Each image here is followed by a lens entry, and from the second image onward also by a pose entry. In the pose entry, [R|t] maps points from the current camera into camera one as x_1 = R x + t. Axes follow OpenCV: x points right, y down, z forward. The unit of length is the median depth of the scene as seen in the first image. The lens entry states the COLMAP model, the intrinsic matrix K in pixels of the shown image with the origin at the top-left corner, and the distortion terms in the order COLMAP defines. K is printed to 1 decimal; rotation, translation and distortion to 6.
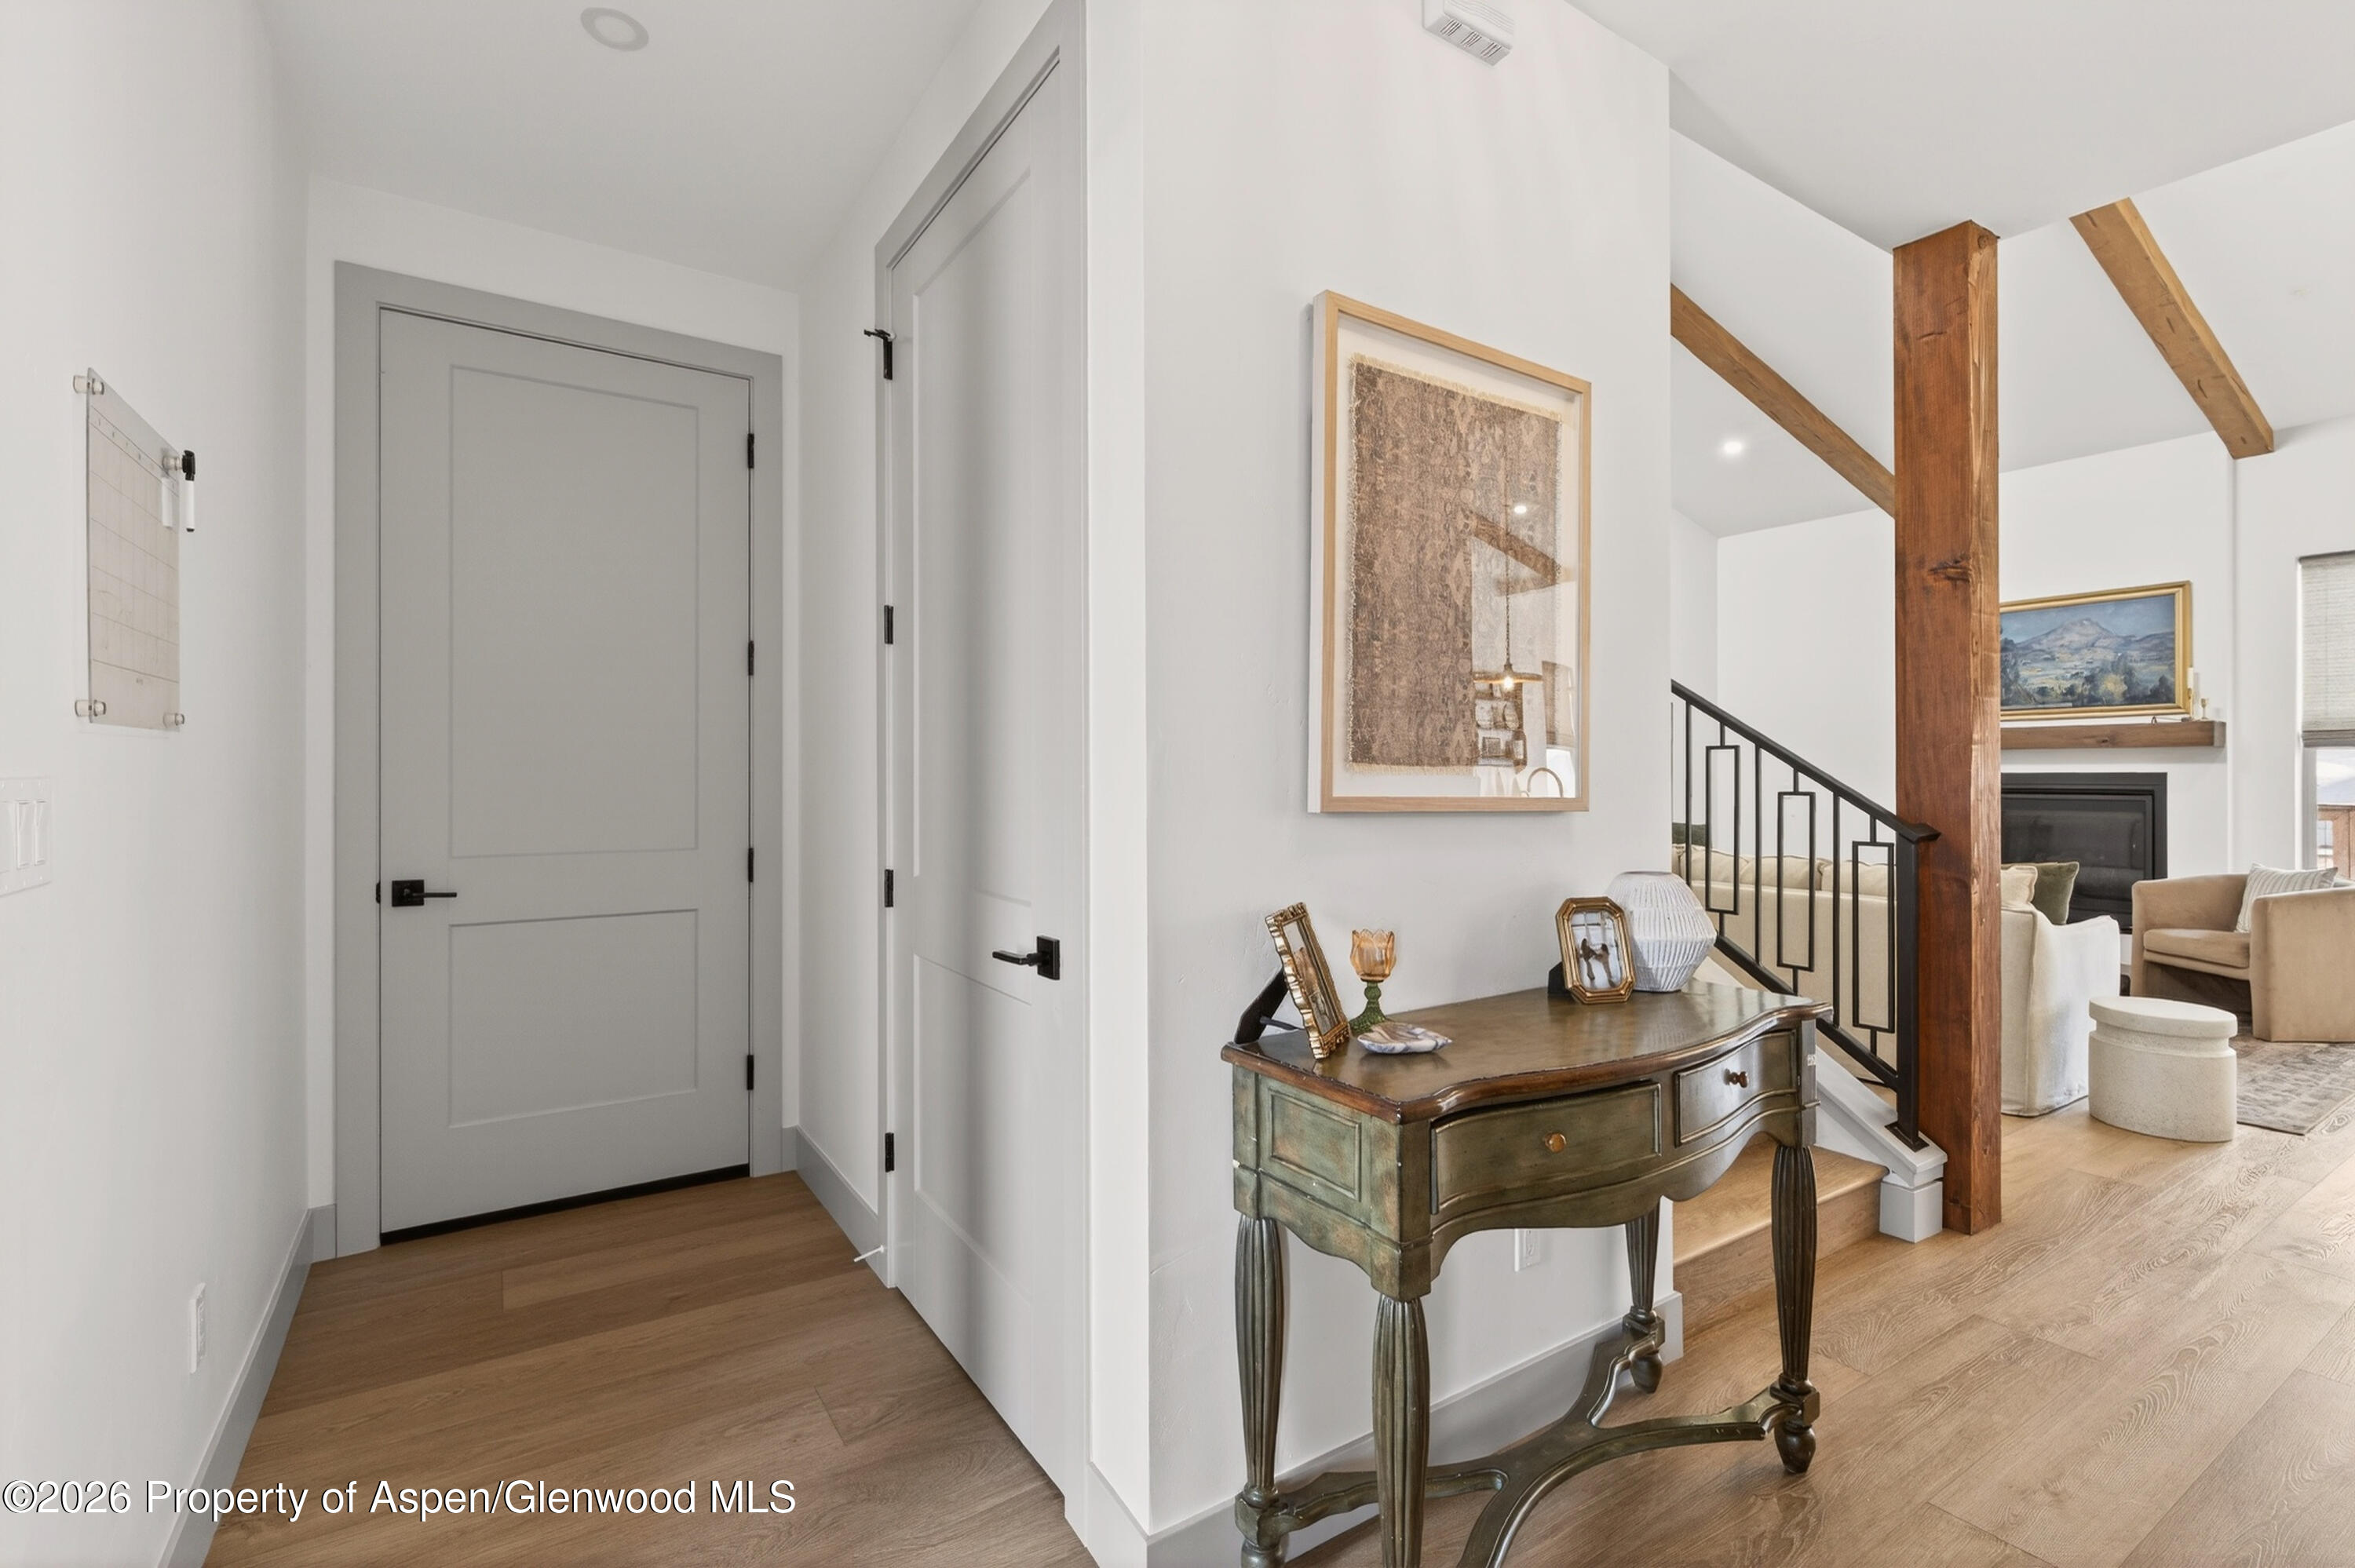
lens RADIAL K [[1067.6, 0, 1175.7], [0, 1067.6, 768.6], [0, 0, 1]] dist [0.001268, 0.000126]
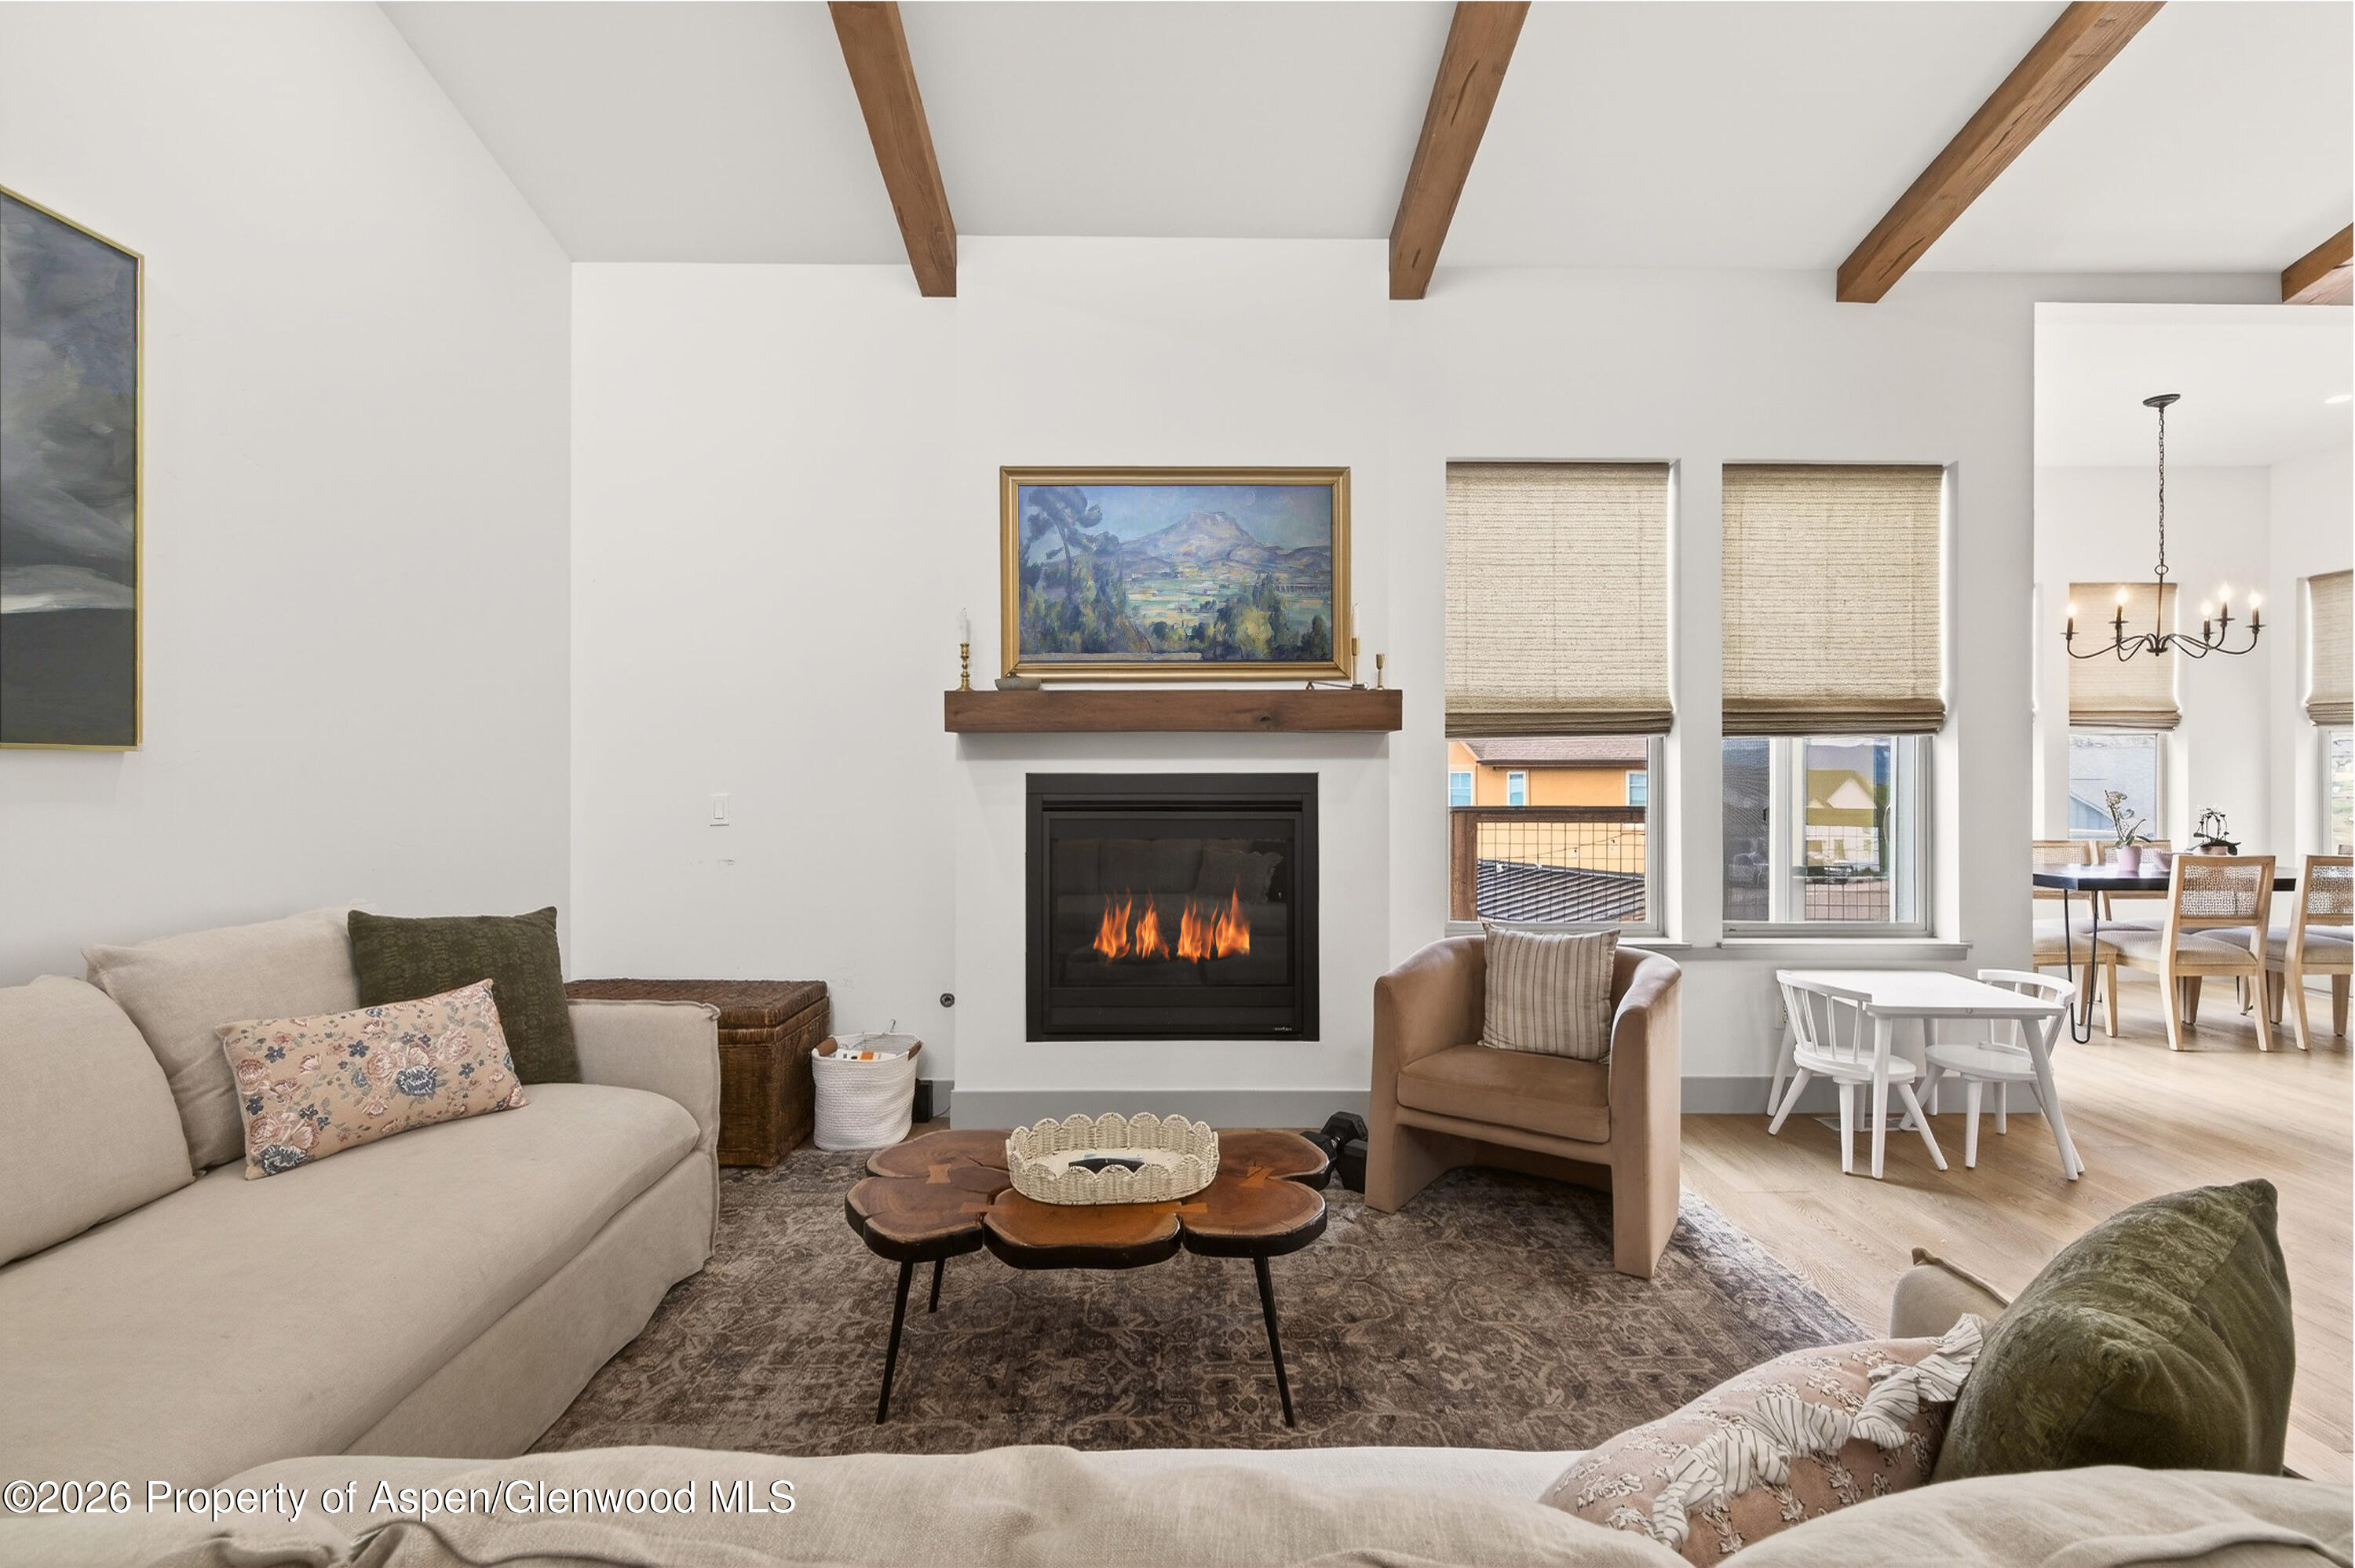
lens RADIAL K [[1067.6, 0, 1175.7], [0, 1067.6, 768.6], [0, 0, 1]] dist [0.001268, 0.000126]
pose [[0.541122, -0.001306, 0.840943, 1.071748], [-0.003991, 0.999984, 0.004121, -0.002876], [-0.840935, -0.005586, 0.541108, 2.181467]]
